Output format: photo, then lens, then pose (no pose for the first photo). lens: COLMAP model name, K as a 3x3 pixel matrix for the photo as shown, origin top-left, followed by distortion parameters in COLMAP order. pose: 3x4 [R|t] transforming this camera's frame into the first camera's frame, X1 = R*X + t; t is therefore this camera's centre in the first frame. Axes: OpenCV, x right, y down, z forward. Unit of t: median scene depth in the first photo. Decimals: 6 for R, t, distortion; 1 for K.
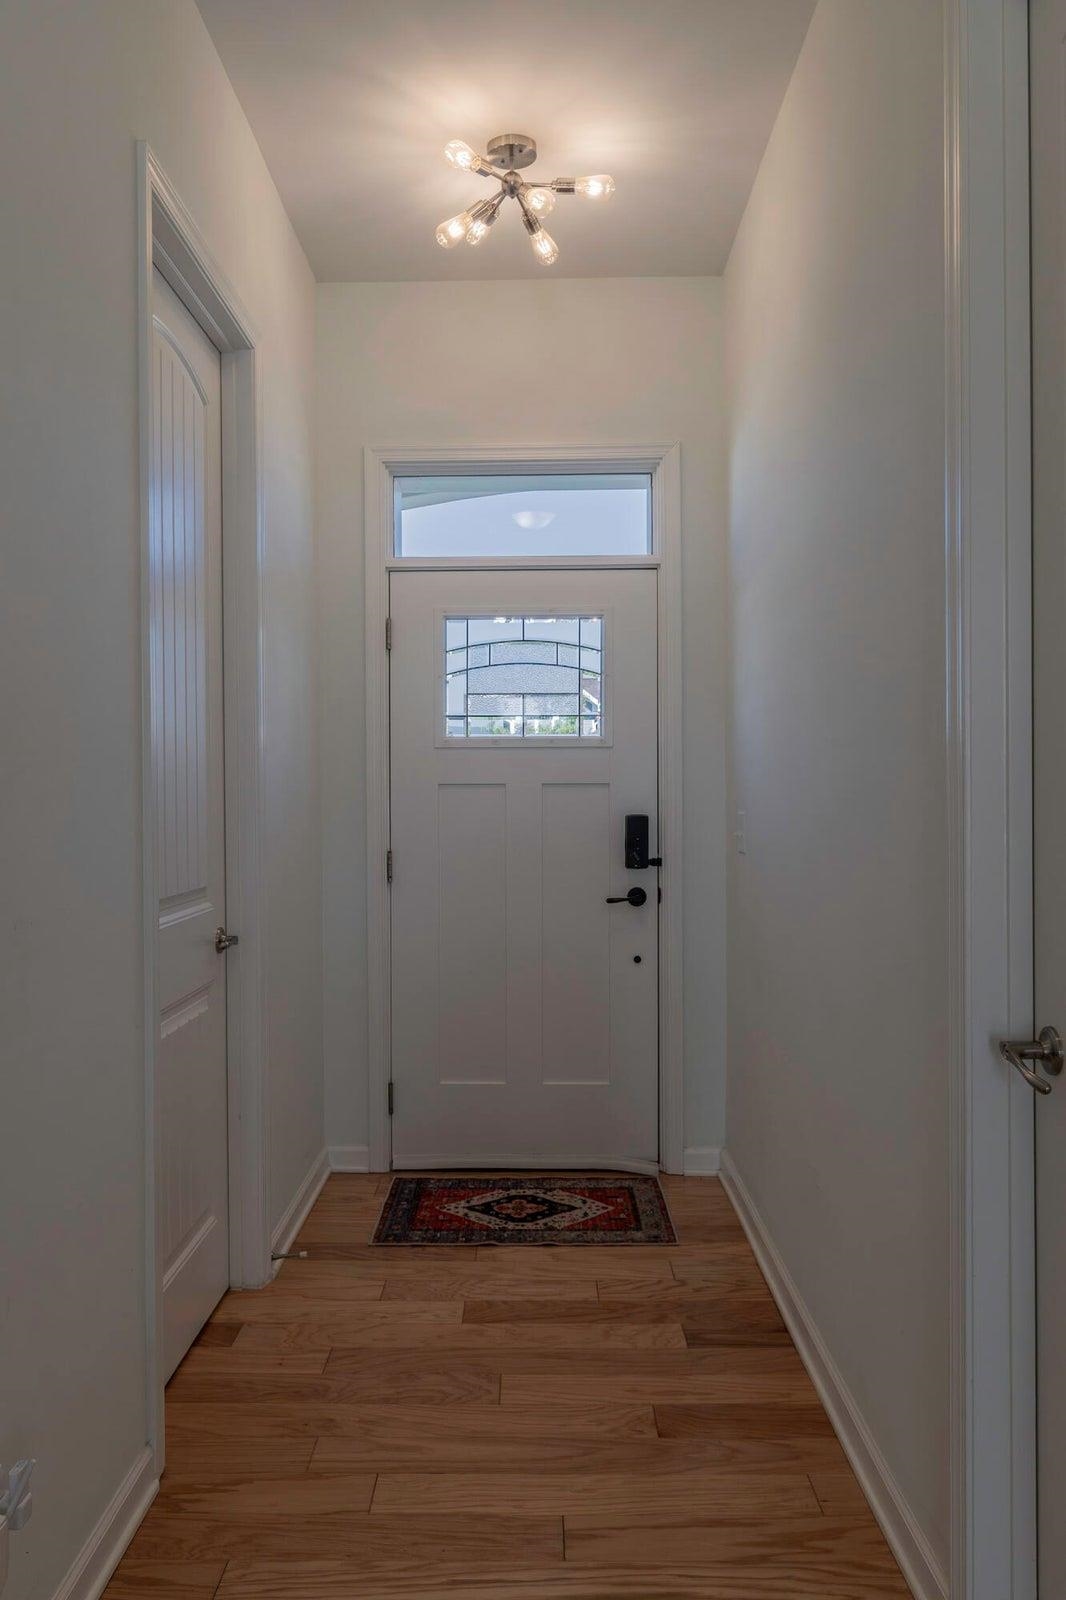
lens RADIAL K [[1139.5, 0, 535.7], [0, 1139.5, 795.8], [0, 0, 1]] dist [-0.001678, -0.000164]
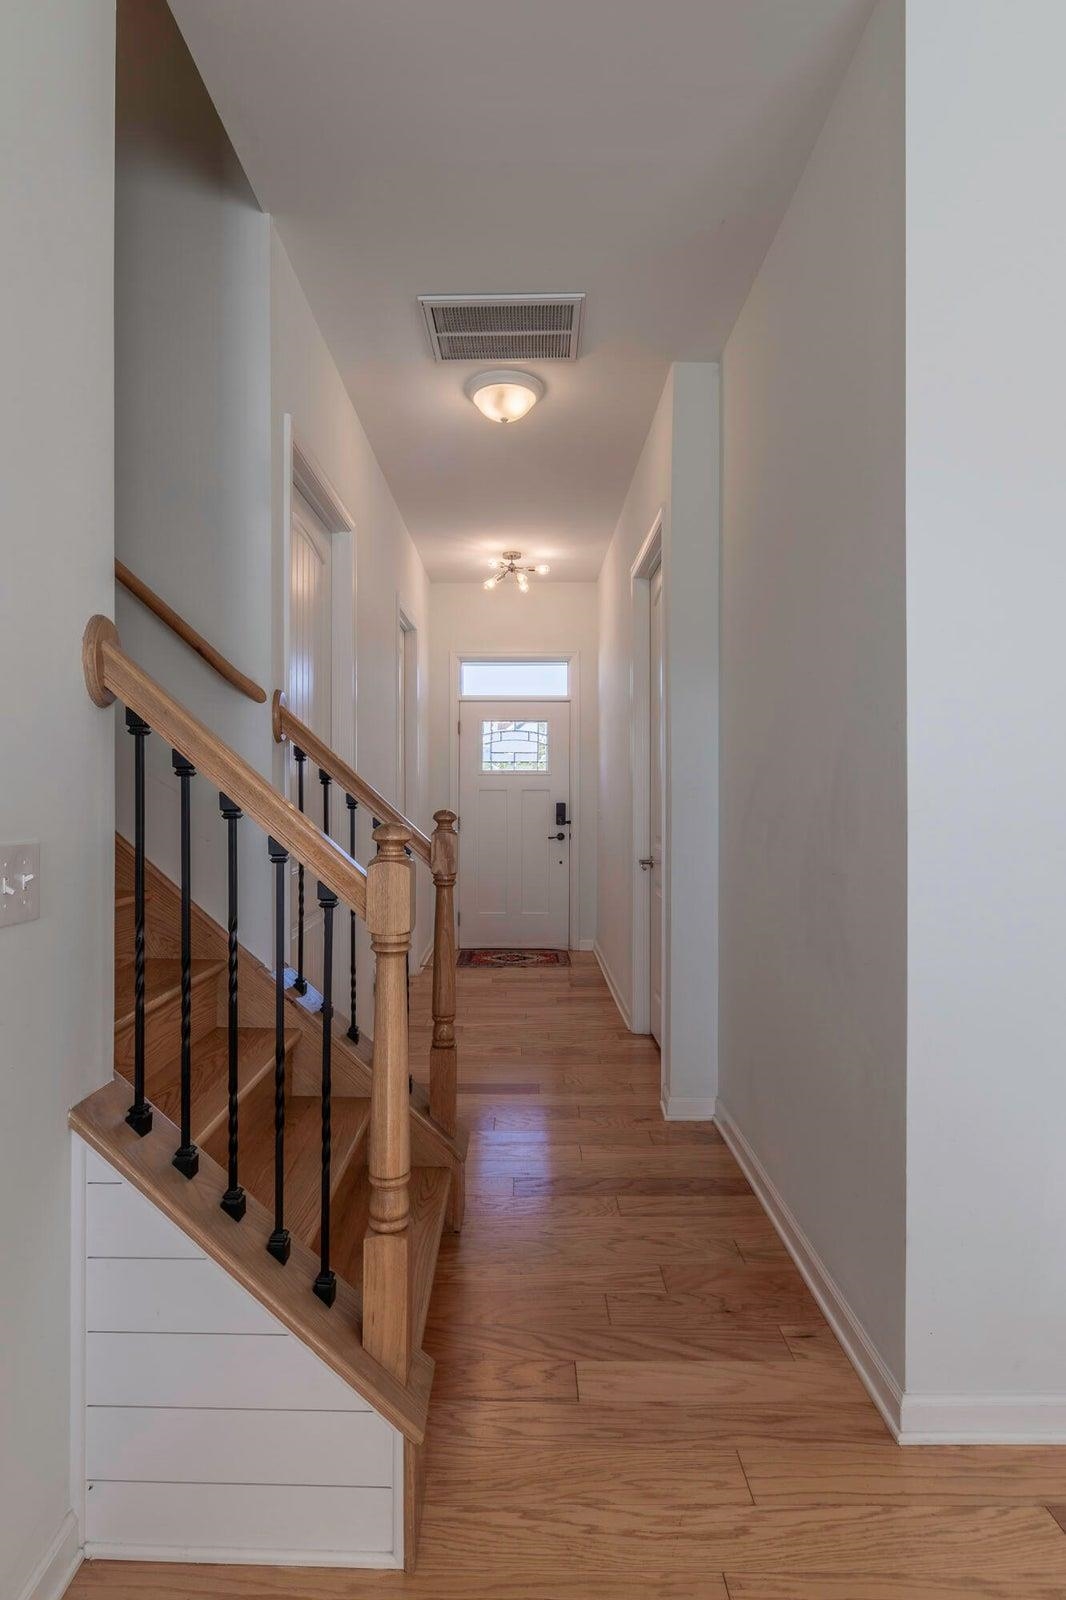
lens RADIAL K [[808.2, 0, 528.2], [0, 808.2, 797.3], [0, 0, 1]] dist [0.001099, 0.000252]
pose [[0.999964, 0.006728, 0.005135, 0.009479], [-0.006733, 0.999977, 0.001006, 0.003259], [-0.005128, -0.001041, 0.999986, -0.733106]]
